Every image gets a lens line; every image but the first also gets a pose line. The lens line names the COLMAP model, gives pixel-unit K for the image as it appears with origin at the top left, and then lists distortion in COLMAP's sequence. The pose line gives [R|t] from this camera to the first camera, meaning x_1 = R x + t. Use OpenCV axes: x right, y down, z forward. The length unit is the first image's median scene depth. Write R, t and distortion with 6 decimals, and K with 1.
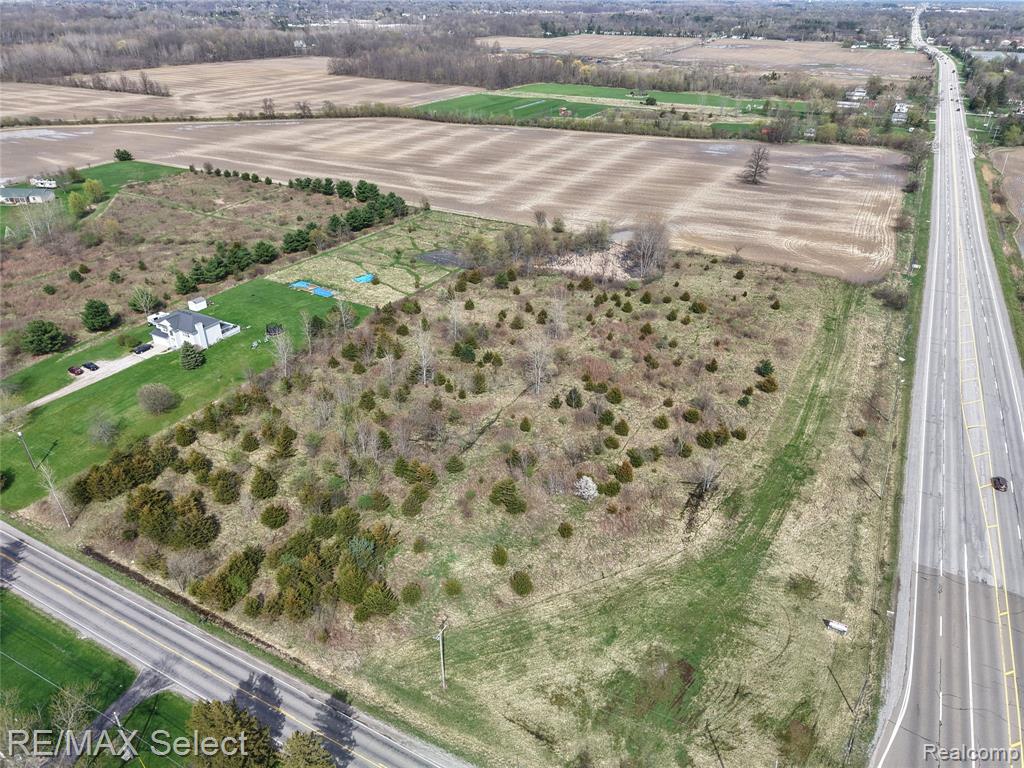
lens RADIAL K [[683.3, 0, 513.5], [0, 683.3, 388.1], [0, 0, 1]] dist [0.017533, -0.013203]
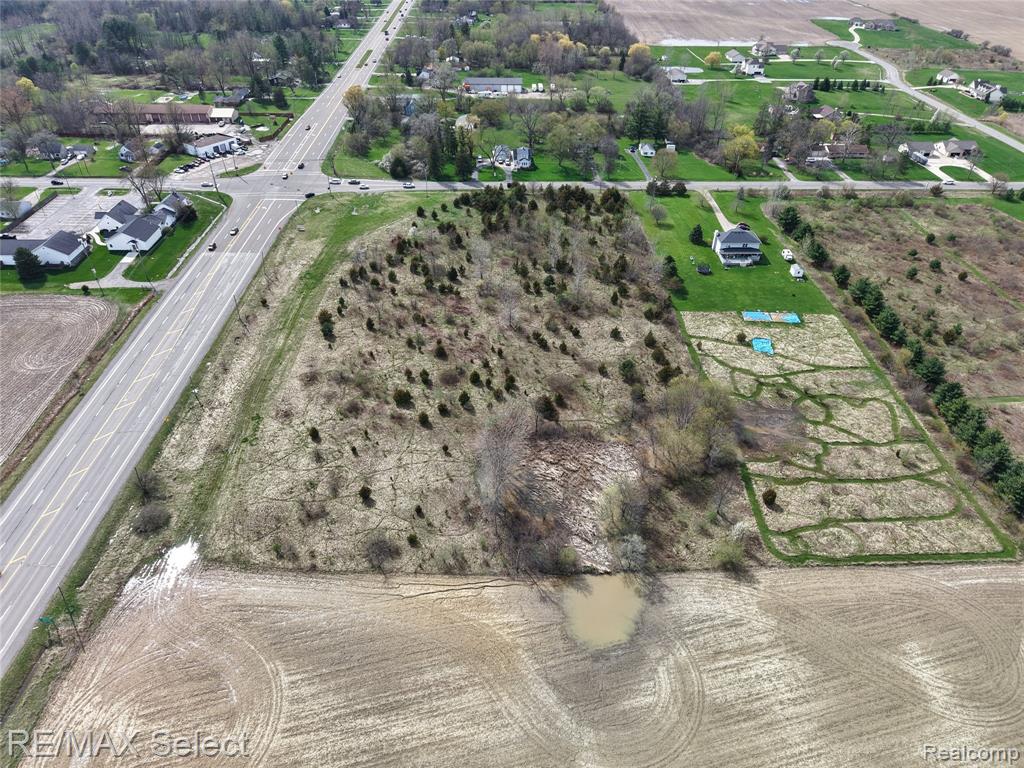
lens RADIAL K [[683.3, 0, 513.5], [0, 683.3, 388.1], [0, 0, 1]] dist [0.017533, -0.013203]
pose [[-0.866679, 0.280664, -0.412426, 0.597266], [-0.267719, 0.435921, 0.859243, -1.079436], [0.420943, 0.855103, -0.302665, 1.559594]]
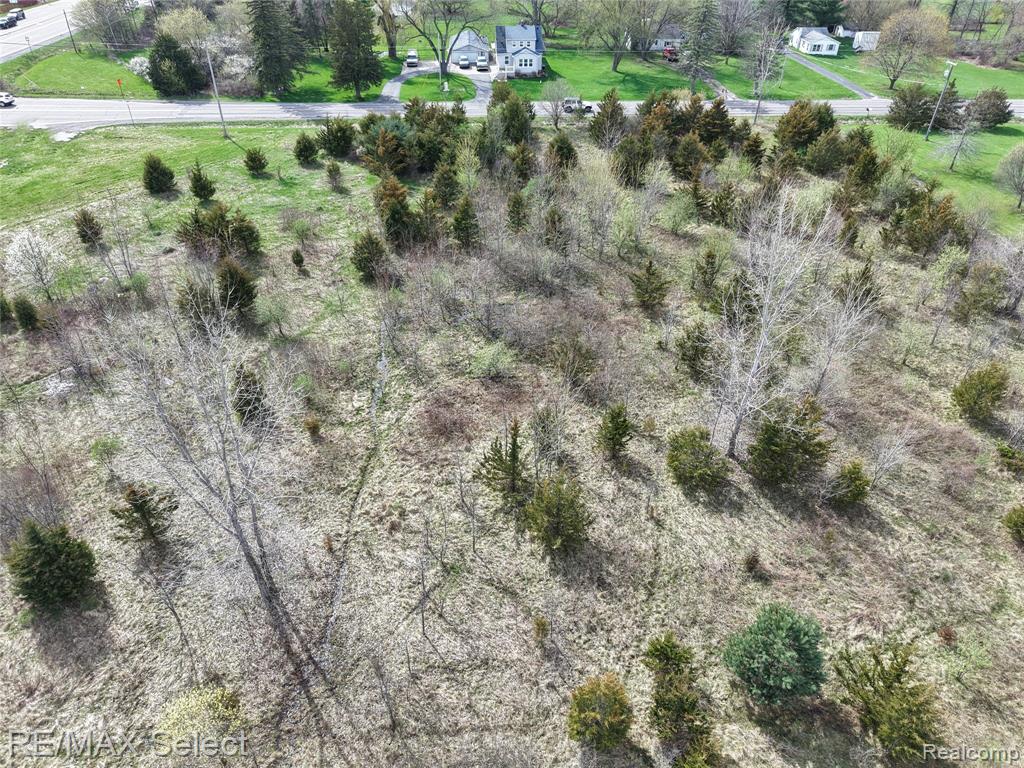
lens RADIAL K [[683.3, 0, 513.5], [0, 683.3, 388.1], [0, 0, 1]] dist [0.017533, -0.013203]
pose [[-0.857764, 0.289953, -0.424463, 0.038589], [-0.272105, 0.444445, 0.853480, -0.201916], [0.436119, 0.847582, -0.302331, 0.977984]]
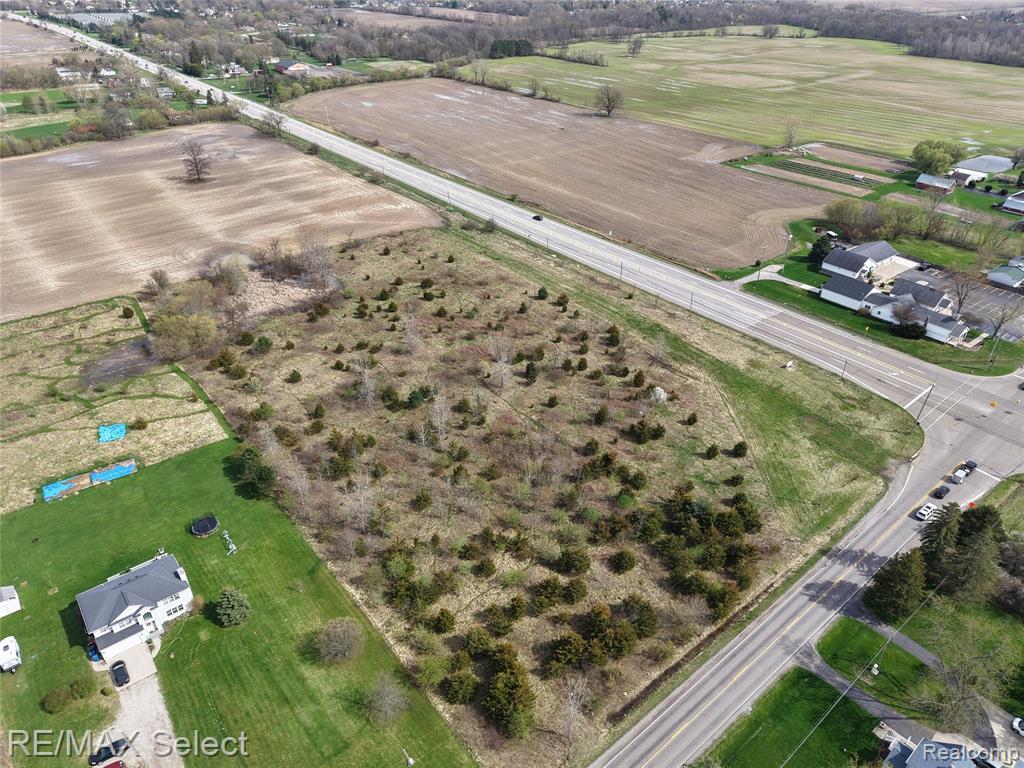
lens RADIAL K [[683.3, 0, 513.5], [0, 683.3, 388.1], [0, 0, 1]] dist [0.017533, -0.013203]
pose [[0.385569, -0.490787, 0.781323, -0.774546], [0.449919, 0.839307, 0.305183, -0.299895], [-0.805549, 0.233863, 0.544425, 0.356430]]
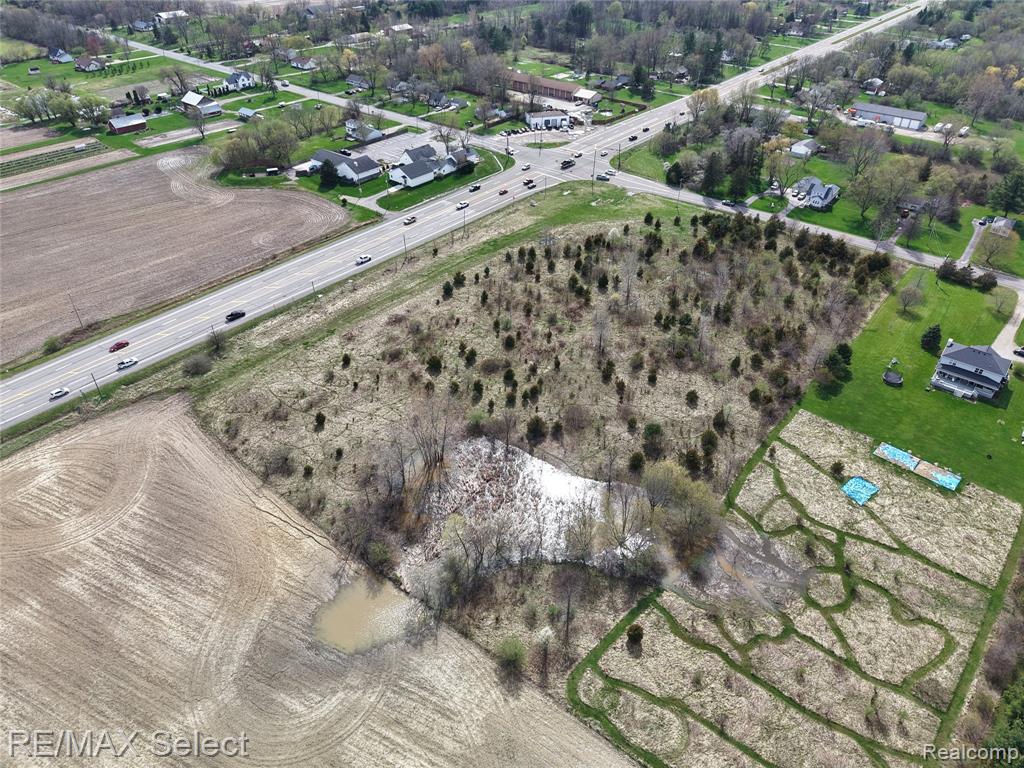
lens RADIAL K [[683.3, 0, 513.5], [0, 683.3, 388.1], [0, 0, 1]] dist [0.017533, -0.013203]
pose [[-0.981994, -0.126710, 0.140113, 0.042189], [0.078777, 0.399454, 0.913362, -1.095095], [-0.171701, 0.907955, -0.382279, 1.612343]]
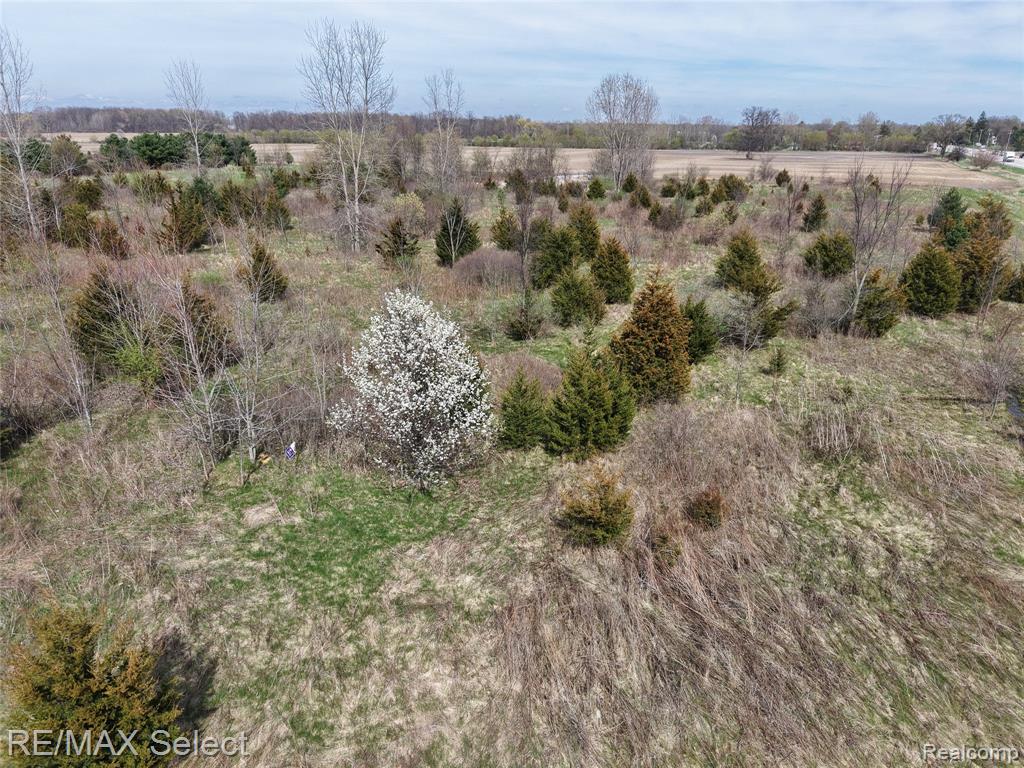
lens RADIAL K [[683.3, 0, 513.5], [0, 683.3, 388.1], [0, 0, 1]] dist [0.017533, -0.013203]
pose [[0.998397, -0.032990, 0.045983, 0.090035], [0.040245, 0.985128, -0.167045, 0.127996], [-0.039788, 0.168628, 0.984876, 0.631531]]
